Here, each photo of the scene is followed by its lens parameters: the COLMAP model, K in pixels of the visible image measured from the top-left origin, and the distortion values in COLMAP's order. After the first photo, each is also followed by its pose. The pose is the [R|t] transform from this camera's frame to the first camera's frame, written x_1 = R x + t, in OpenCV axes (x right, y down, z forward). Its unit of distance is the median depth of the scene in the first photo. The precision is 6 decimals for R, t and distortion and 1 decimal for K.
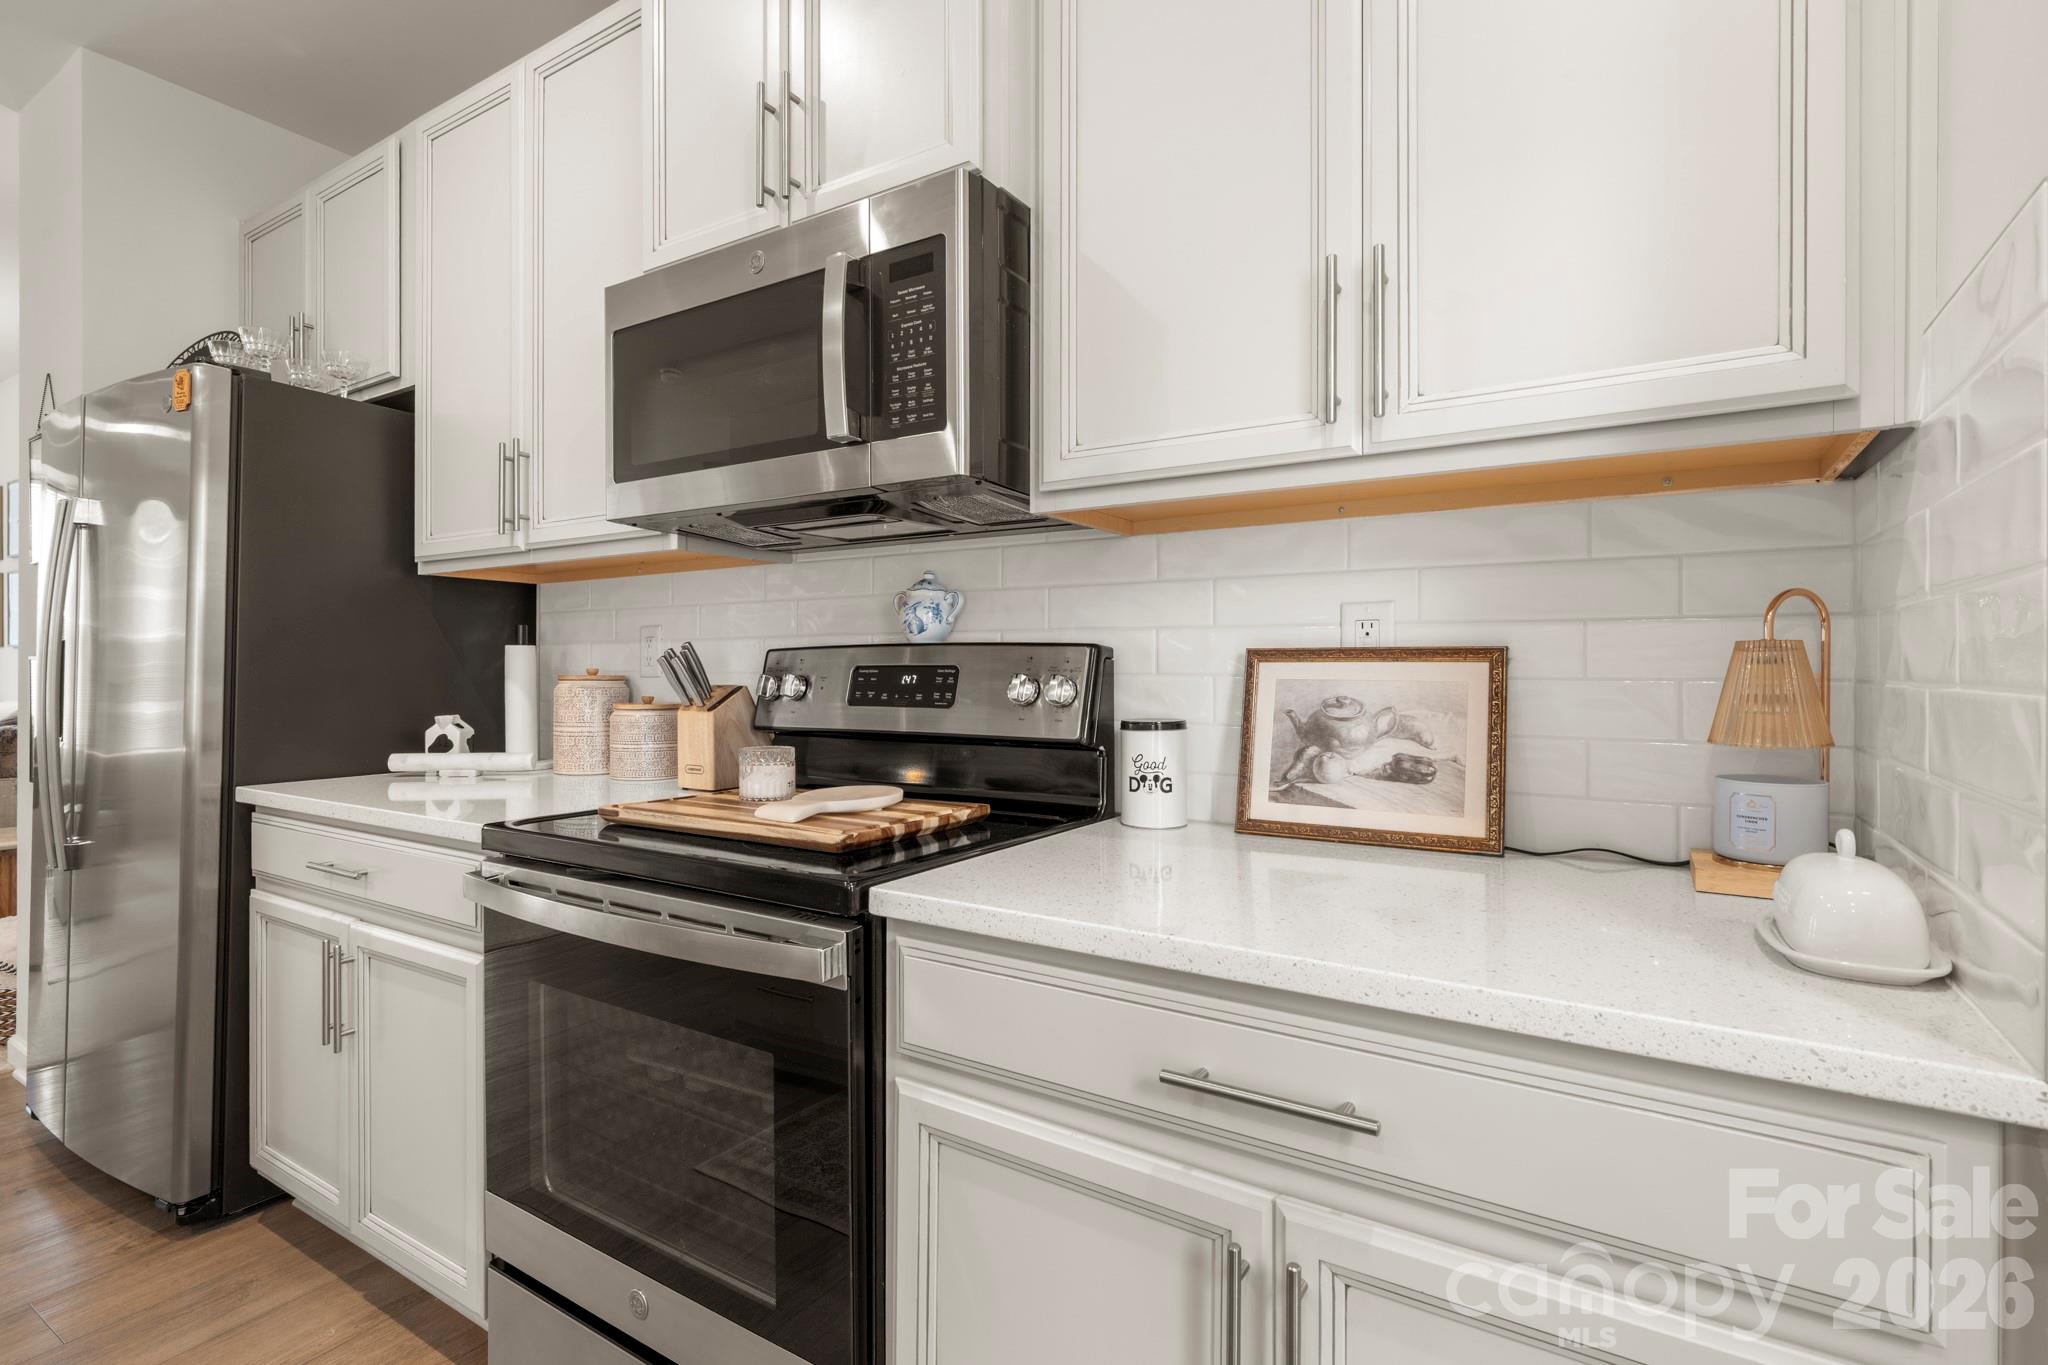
lens RADIAL K [[963.5, 0, 1025.0], [0, 963.5, 668.2], [0, 0, 1]] dist [-0.000102, -0.000182]
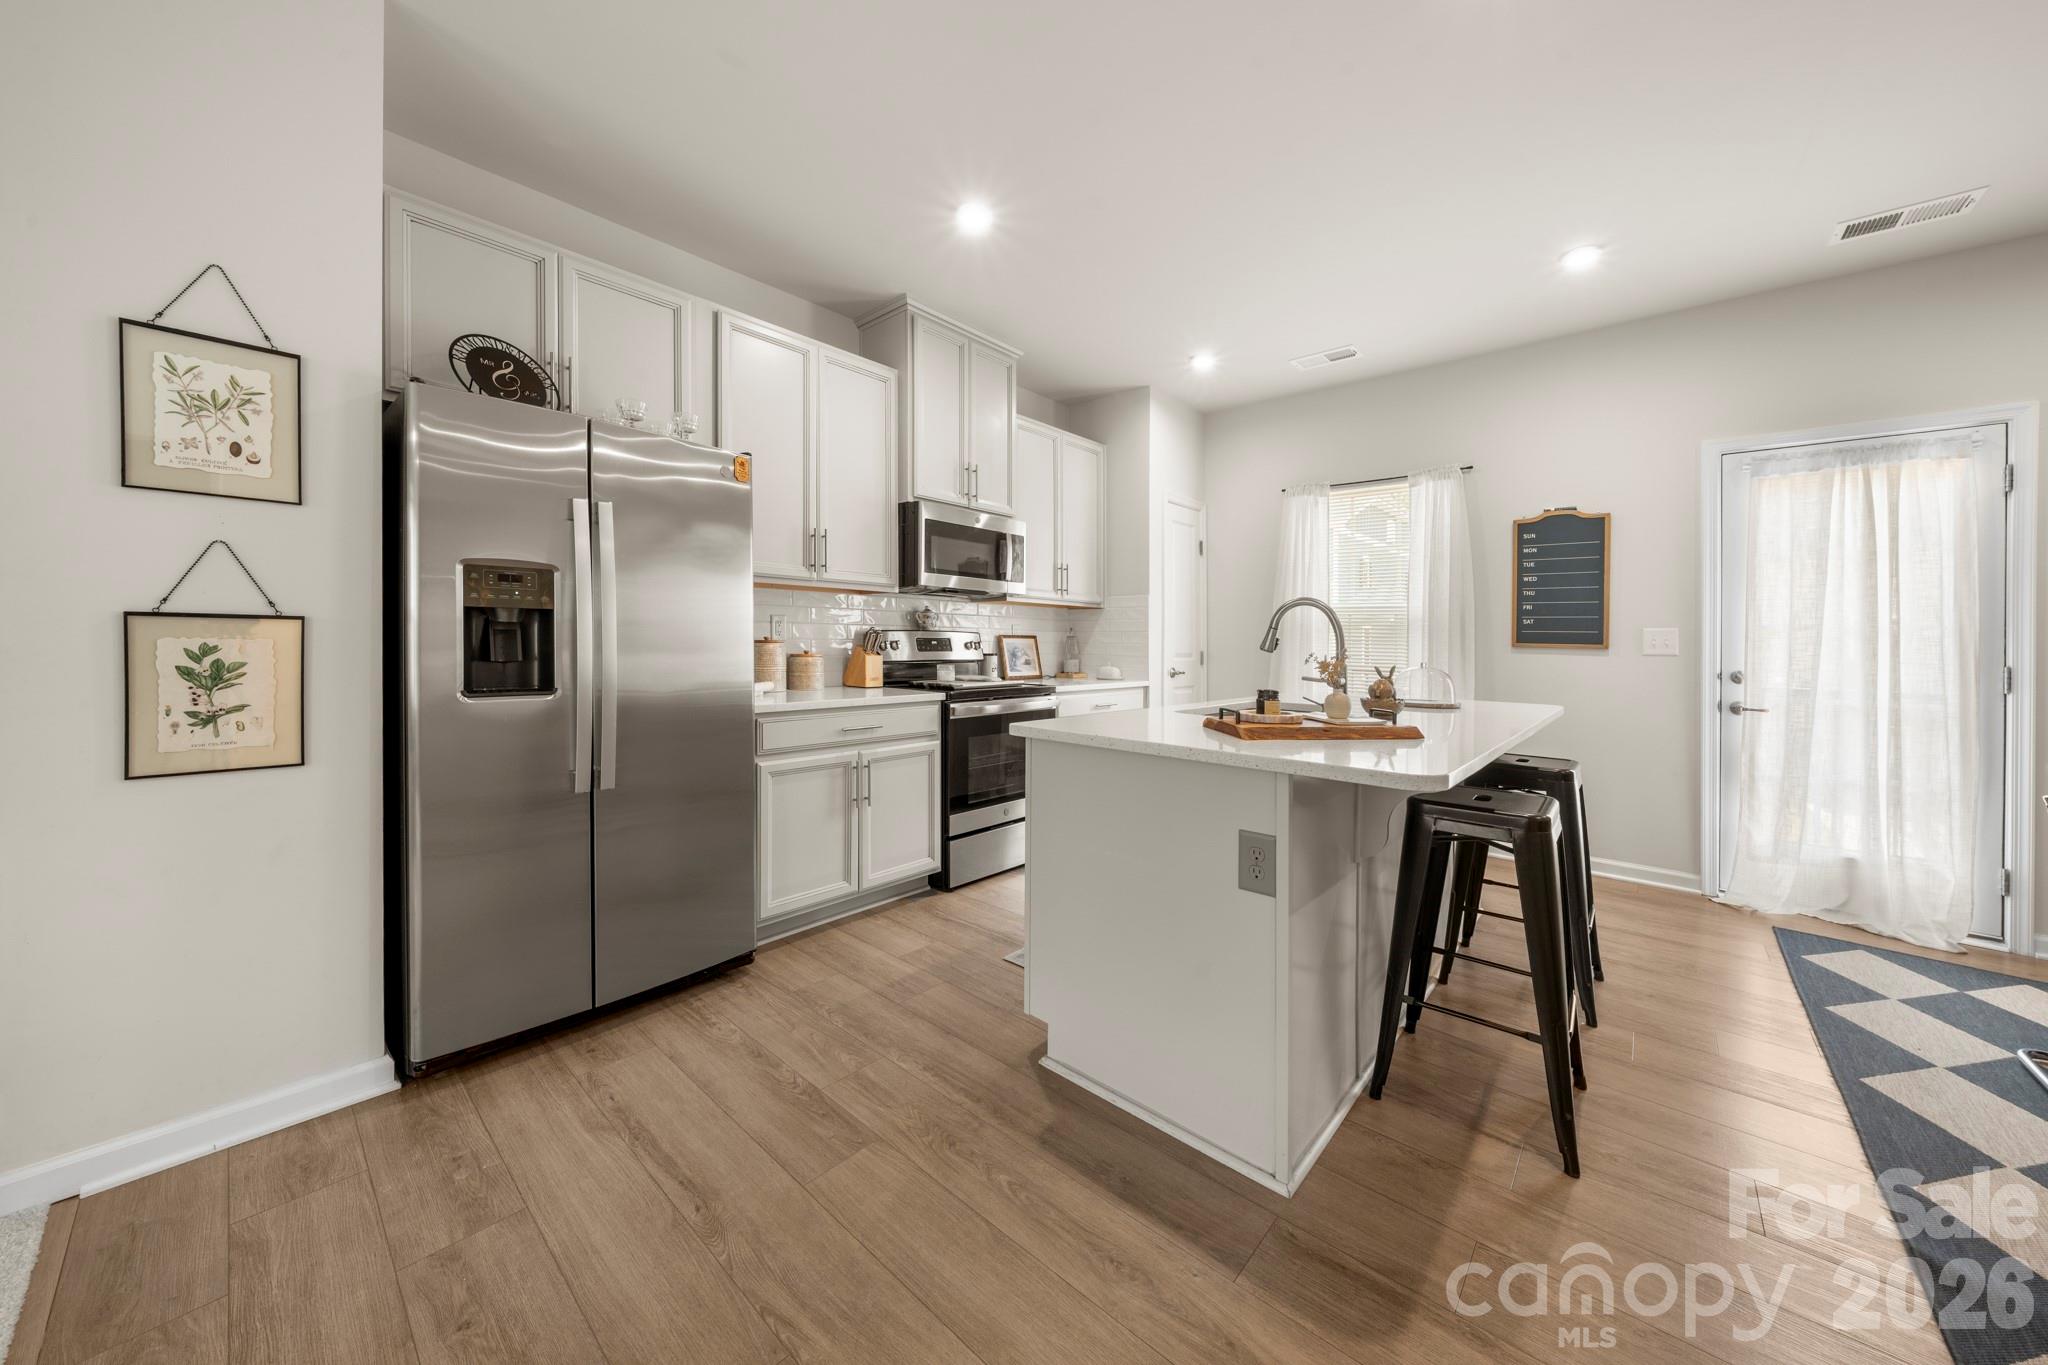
lens RADIAL K [[715.0, 0, 1022.5], [0, 715.0, 631.3], [0, 0, 1]] dist [-0.006692, -0.000132]
pose [[0.158861, 0.015228, 0.987184, -2.695987], [-0.013279, 0.999824, -0.013286, 0.003284], [-0.987212, -0.010998, 0.159035, 0.438548]]
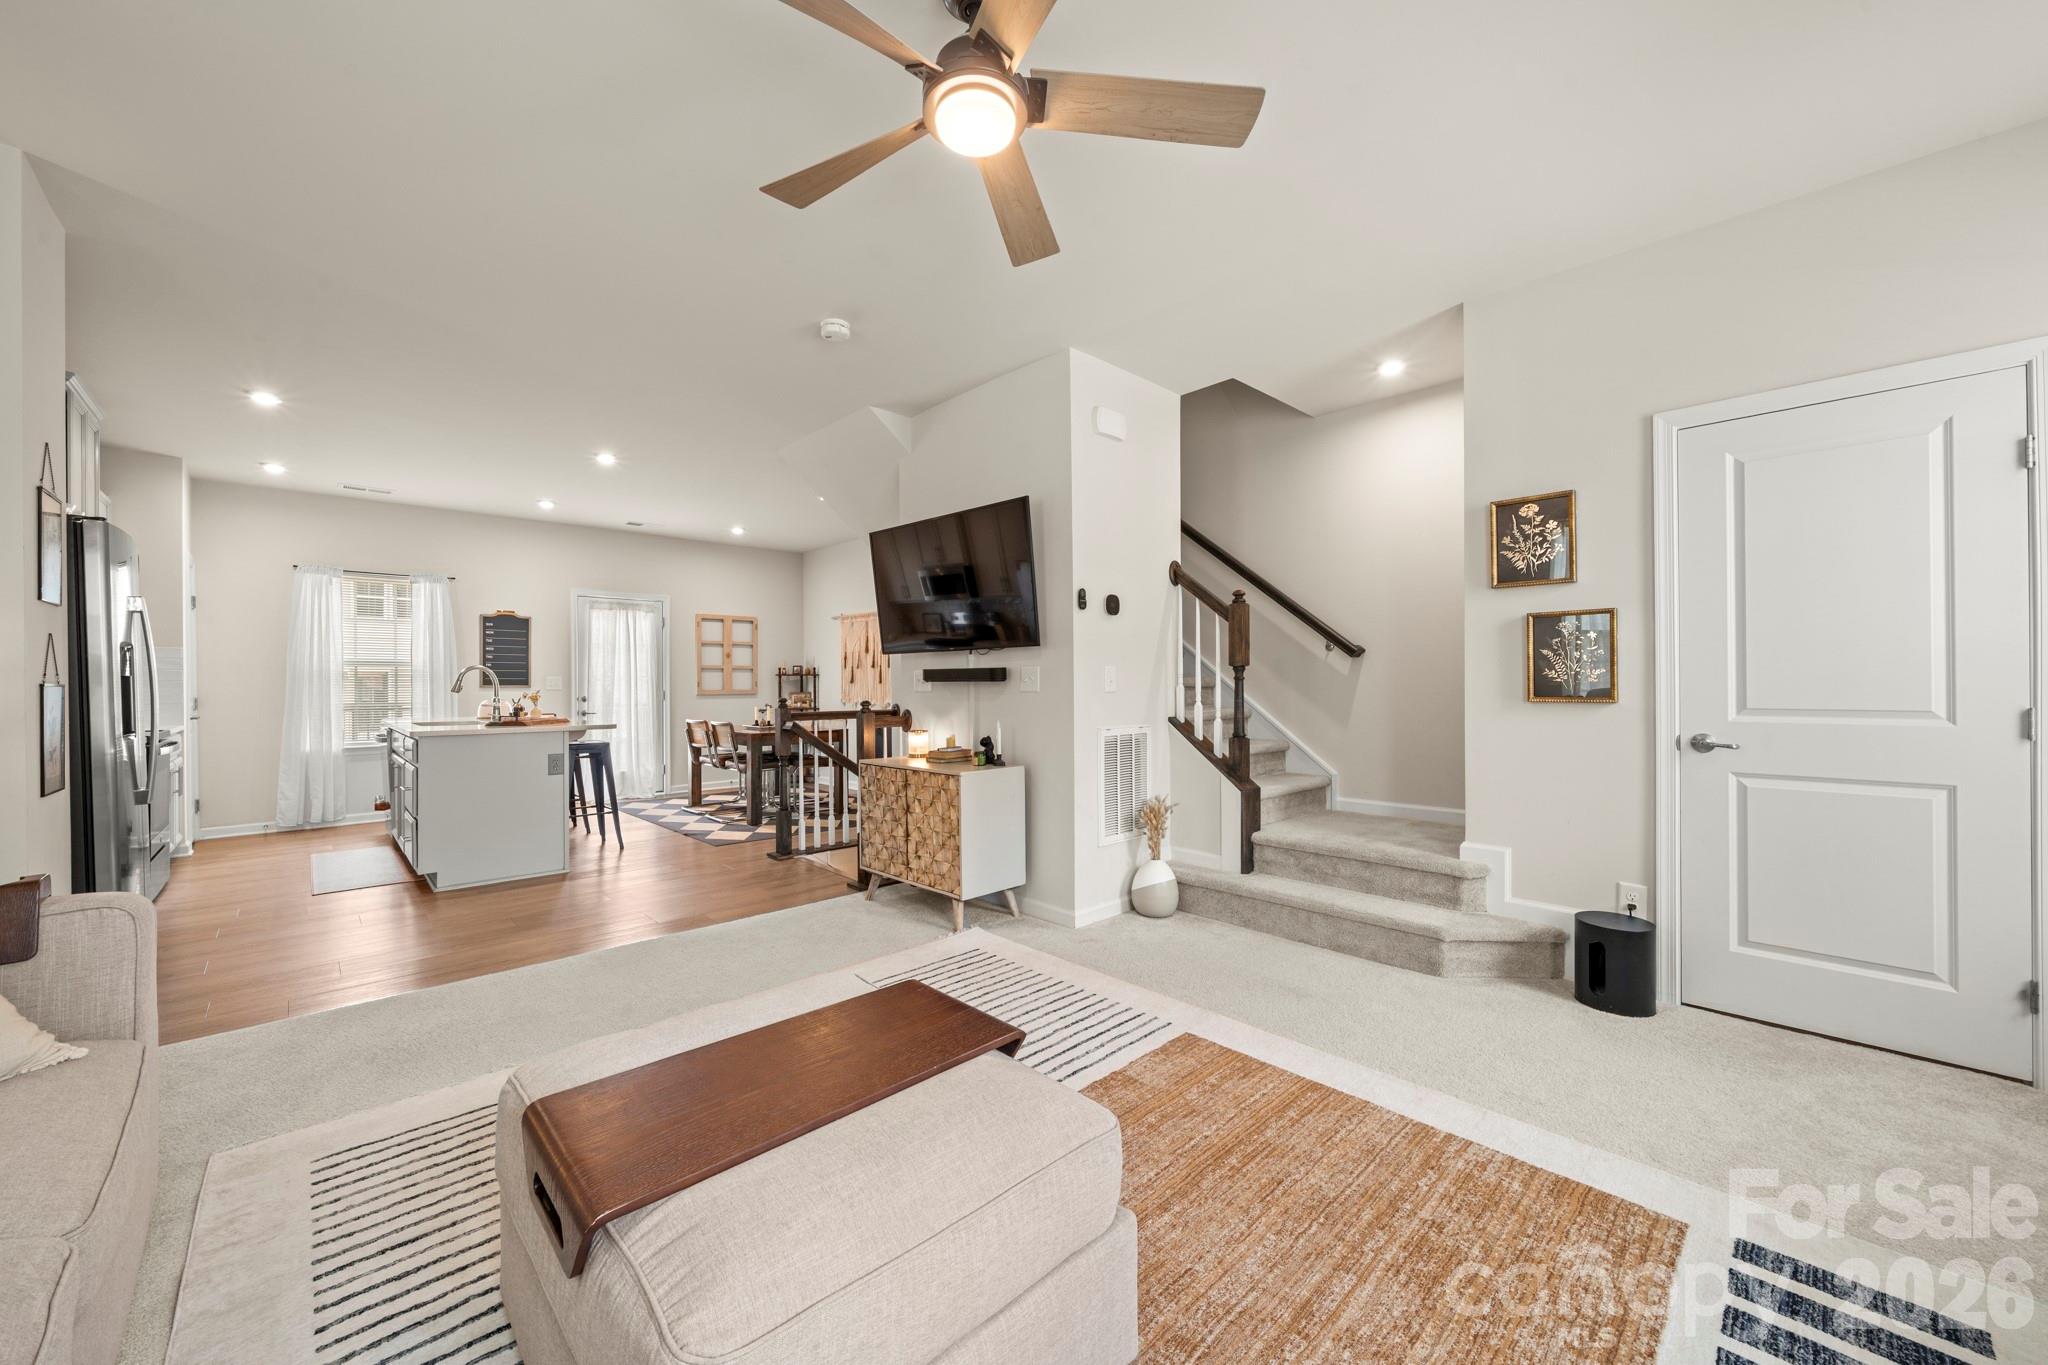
lens RADIAL K [[762.2, 0, 1024.0], [0, 762.2, 682.5], [0, 0, 1]] dist [-0.002100, -0.000228]
pose [[-0.970157, 0.007196, 0.242371, -4.355811], [0.007970, 0.999966, 0.002211, -0.014269], [-0.242347, 0.004077, -0.970181, 2.952277]]
